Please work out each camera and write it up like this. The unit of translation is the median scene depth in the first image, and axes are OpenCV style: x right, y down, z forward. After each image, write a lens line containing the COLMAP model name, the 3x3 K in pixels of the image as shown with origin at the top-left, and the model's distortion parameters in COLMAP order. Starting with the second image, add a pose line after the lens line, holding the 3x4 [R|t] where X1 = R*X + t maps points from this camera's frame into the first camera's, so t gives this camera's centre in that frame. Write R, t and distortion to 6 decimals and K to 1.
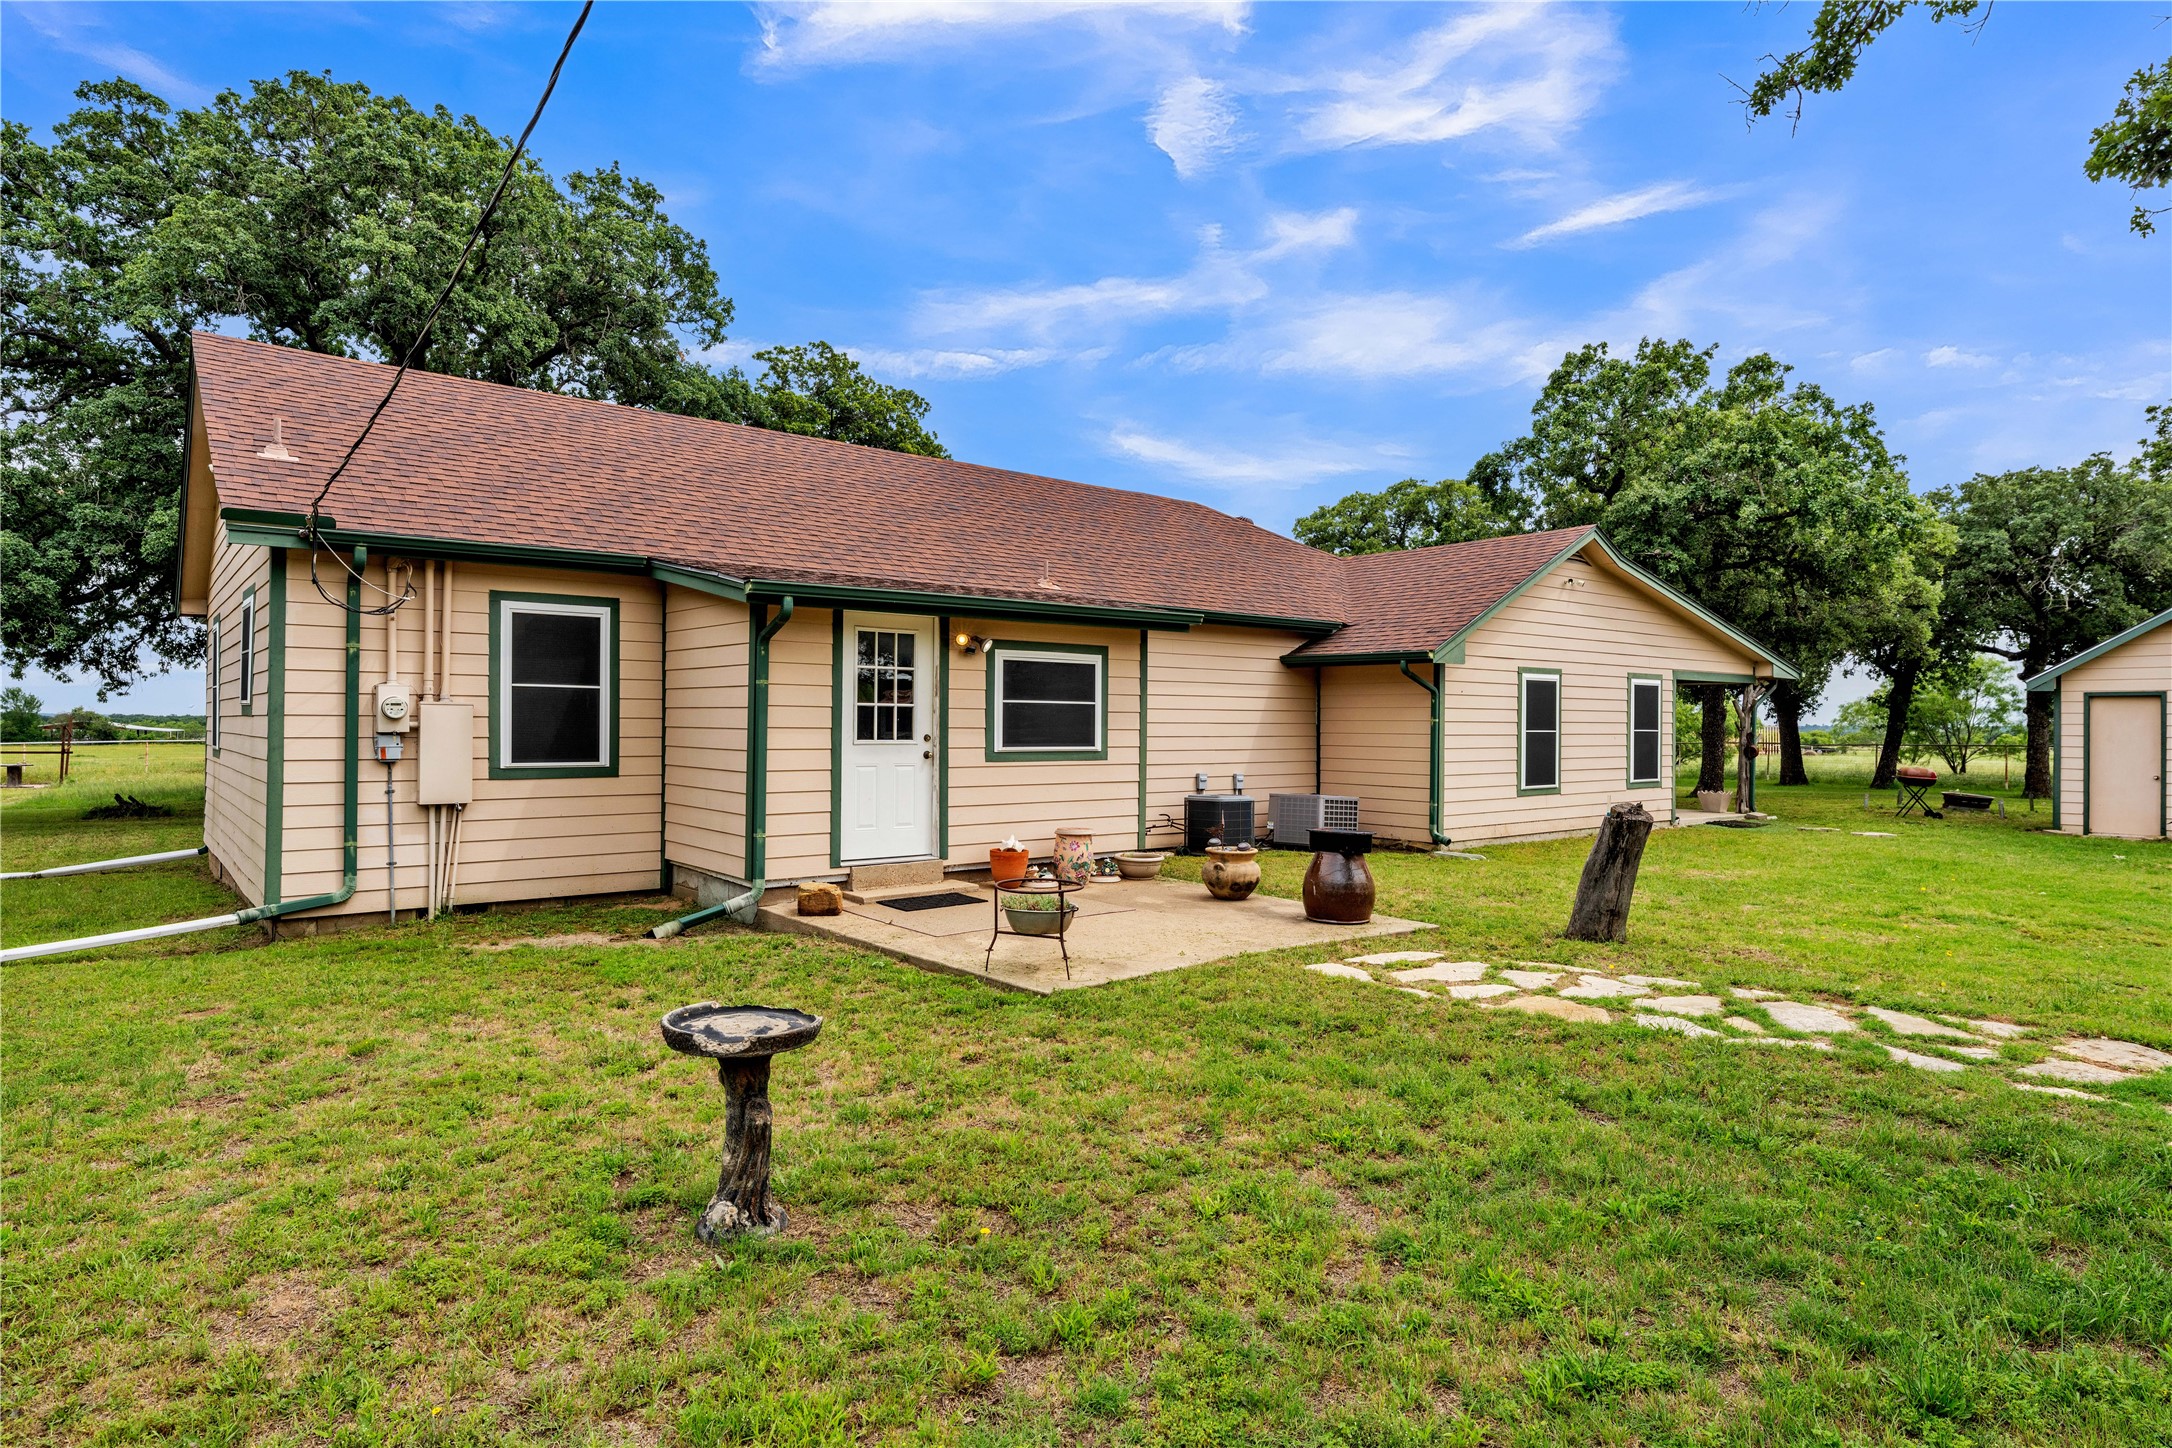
lens RADIAL K [[1217.2, 0, 1086.0], [0, 1217.2, 724.0], [0, 0, 1]] dist [-0.000689, -0.001326]
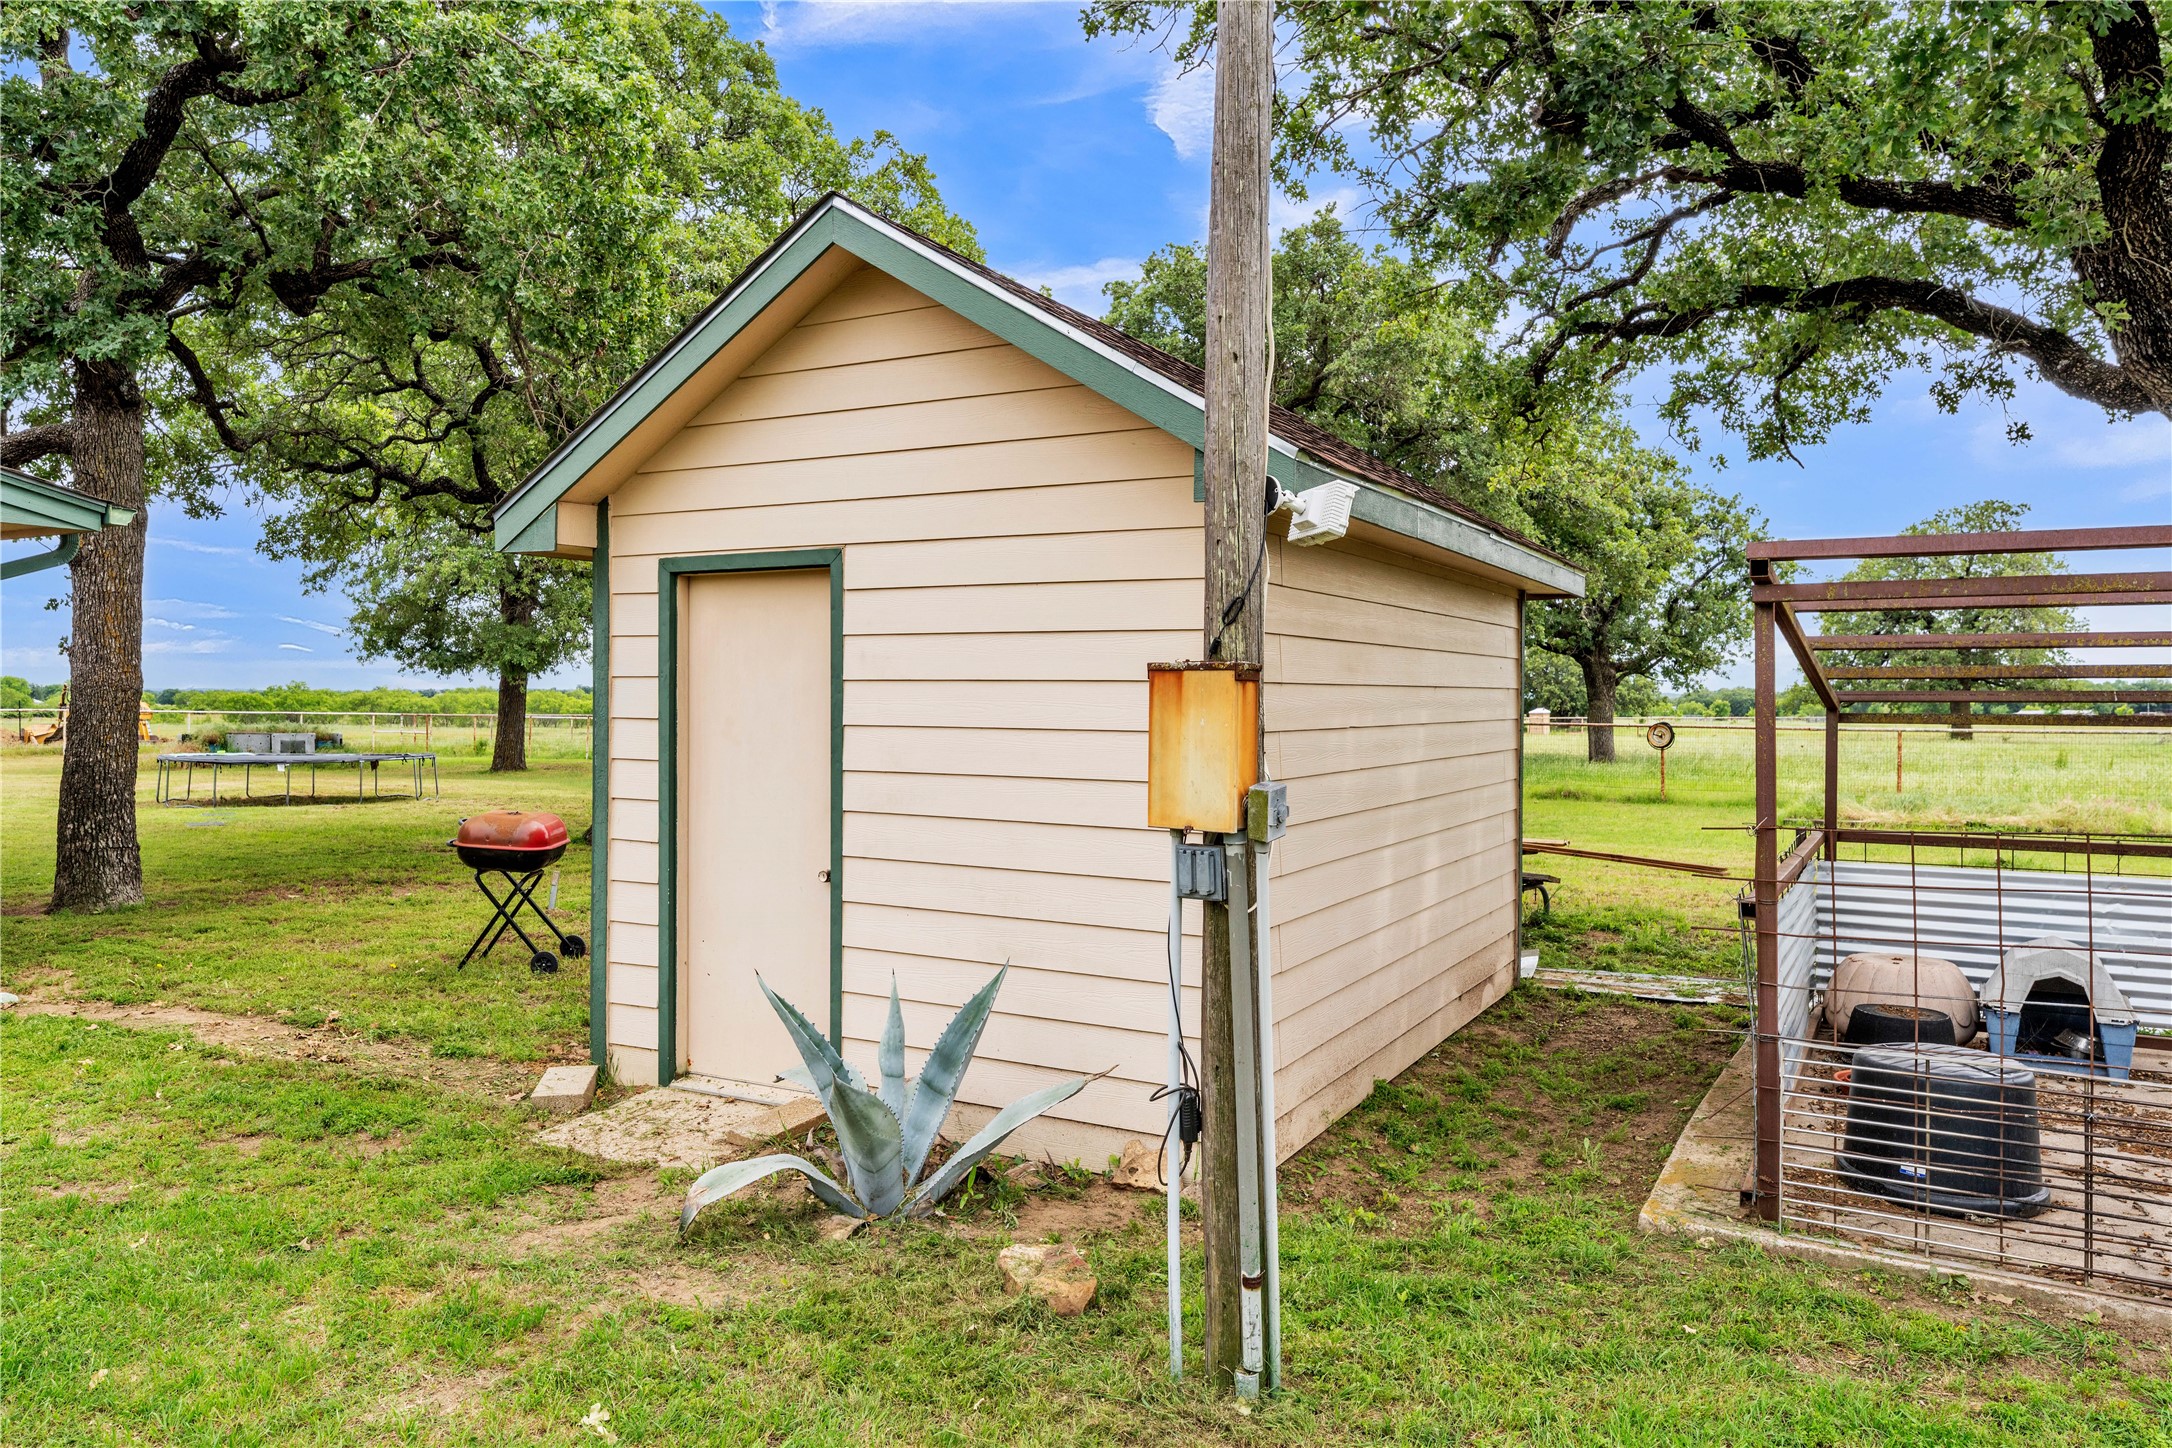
lens RADIAL K [[1477.9, 0, 1074.1], [0, 1477.9, 722.3], [0, 0, 1]] dist [-0.001930, 0.000384]
pose [[0.936637, -0.007545, 0.350220, 1.366277], [-0.000045, 0.999765, 0.021660, 0.005530], [-0.350301, -0.020304, 0.936417, 1.139978]]
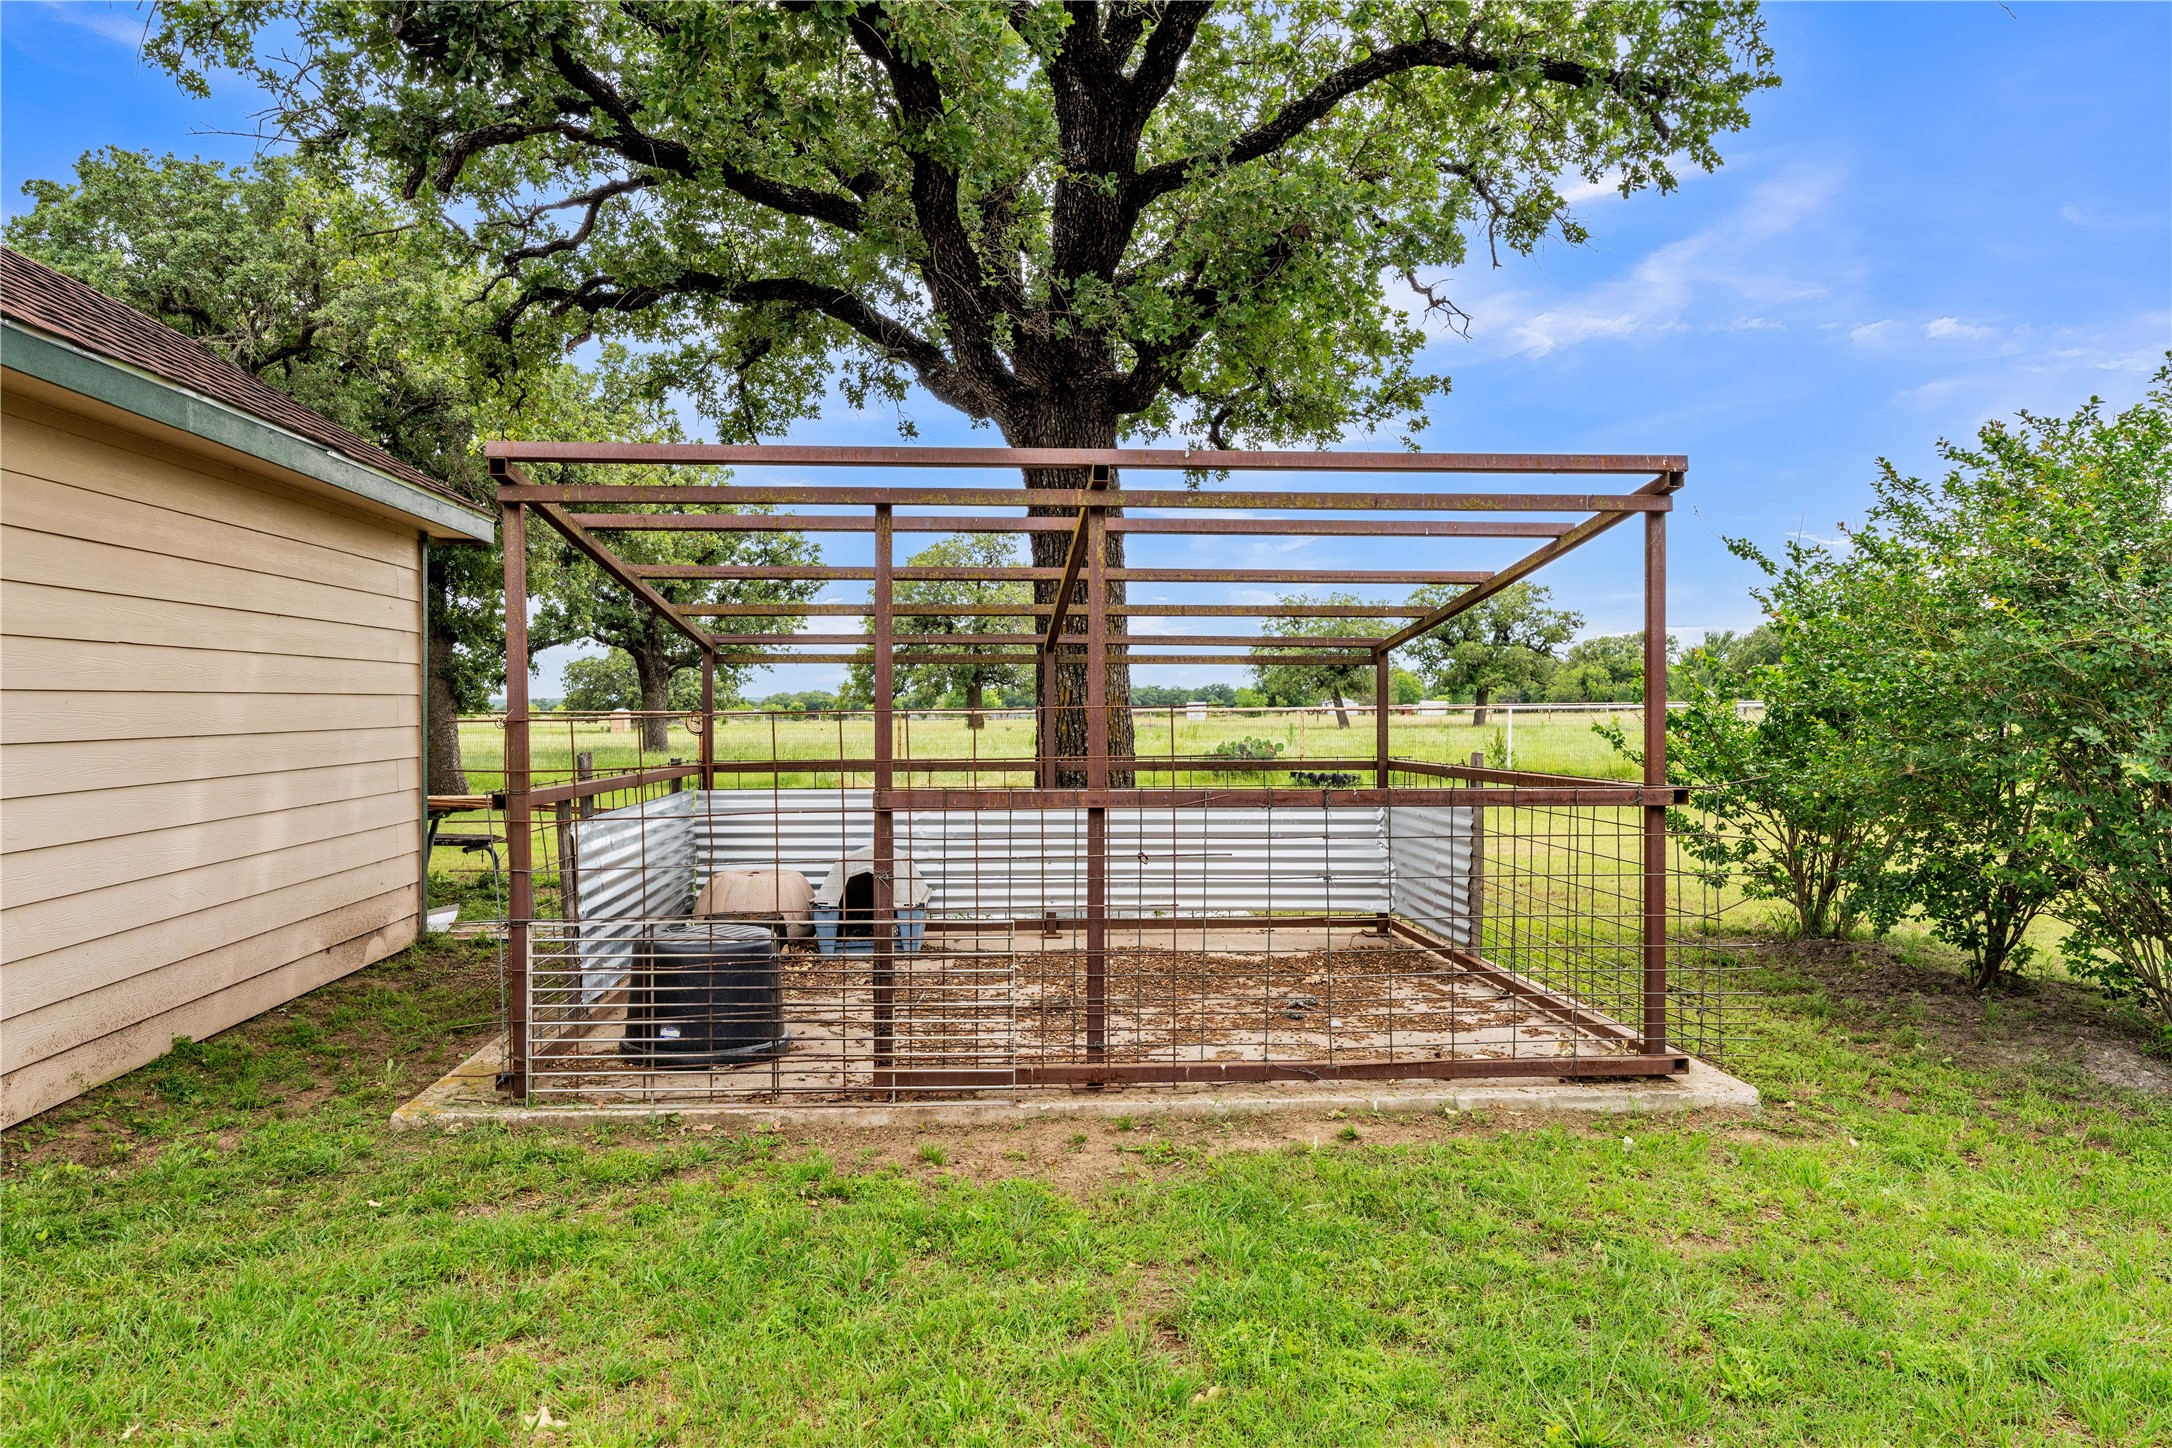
lens RADIAL K [[1477.9, 0, 1074.1], [0, 1477.9, 722.3], [0, 0, 1]] dist [-0.001930, 0.000384]
pose [[0.575765, -0.018562, 0.817404, 1.427204], [0.002637, 0.999779, 0.020846, 0.032379], [-0.817611, -0.009847, 0.575687, 1.087460]]
